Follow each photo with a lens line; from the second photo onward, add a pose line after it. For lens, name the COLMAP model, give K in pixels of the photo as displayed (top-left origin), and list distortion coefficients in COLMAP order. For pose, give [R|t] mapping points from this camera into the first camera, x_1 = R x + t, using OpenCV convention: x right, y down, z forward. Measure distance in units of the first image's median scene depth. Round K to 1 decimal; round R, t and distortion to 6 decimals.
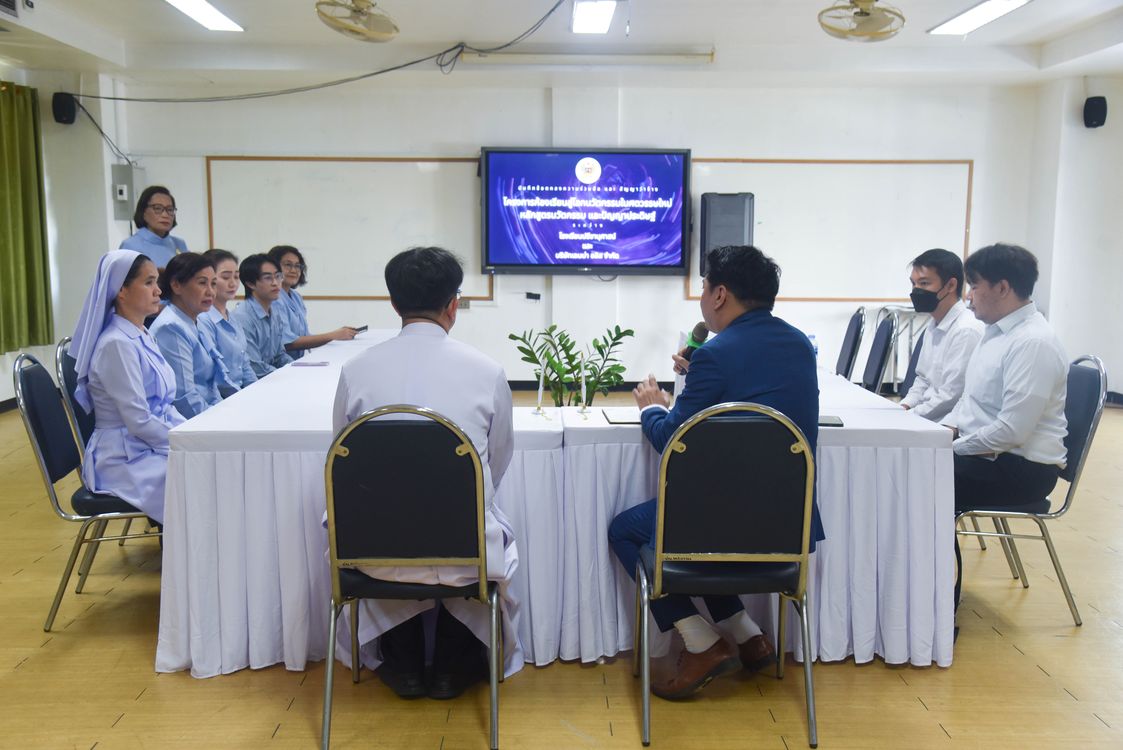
lens RADIAL K [[1224.0, 0, 561.5], [0, 1224.0, 375.0], [0, 0, 1]] dist [0.201299, 0.003177]
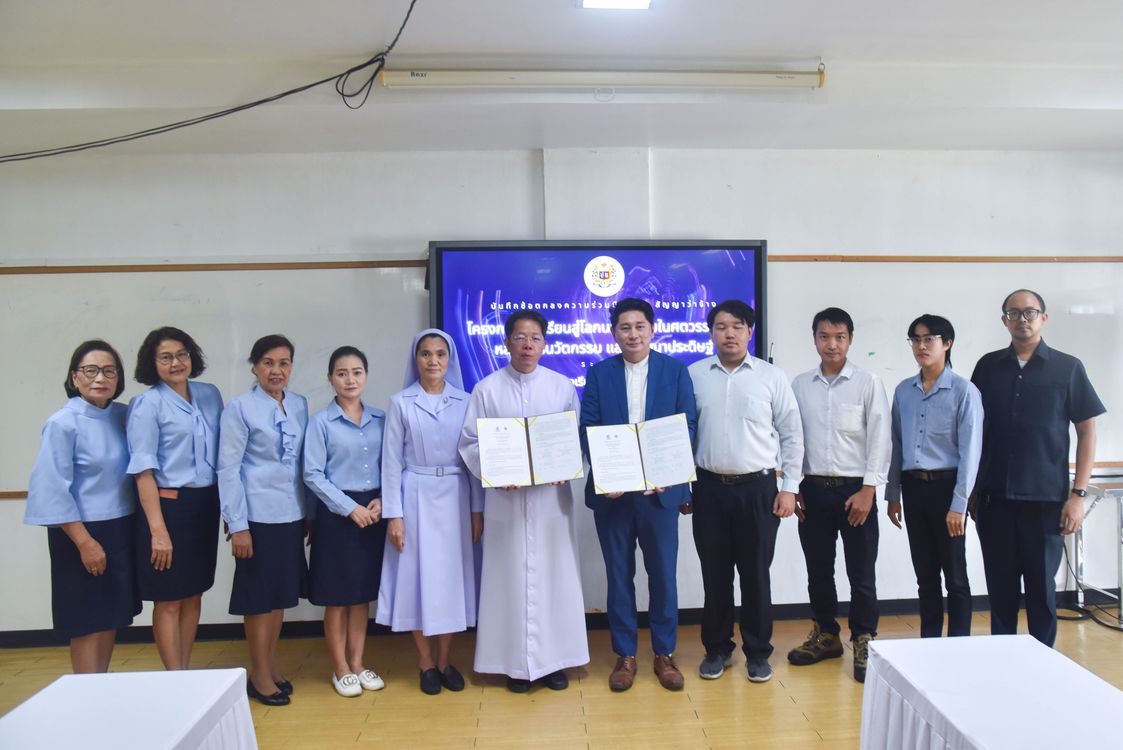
lens RADIAL K [[876.3, 0, 561.5], [0, 876.3, 375.0], [0, 0, 1]] dist [-0.001687, -0.000420]
pose [[0.999618, -0.021596, 0.017270, -0.008294], [0.022849, 0.996848, -0.075974, -0.083805], [-0.015575, 0.076340, 0.996960, 0.565873]]
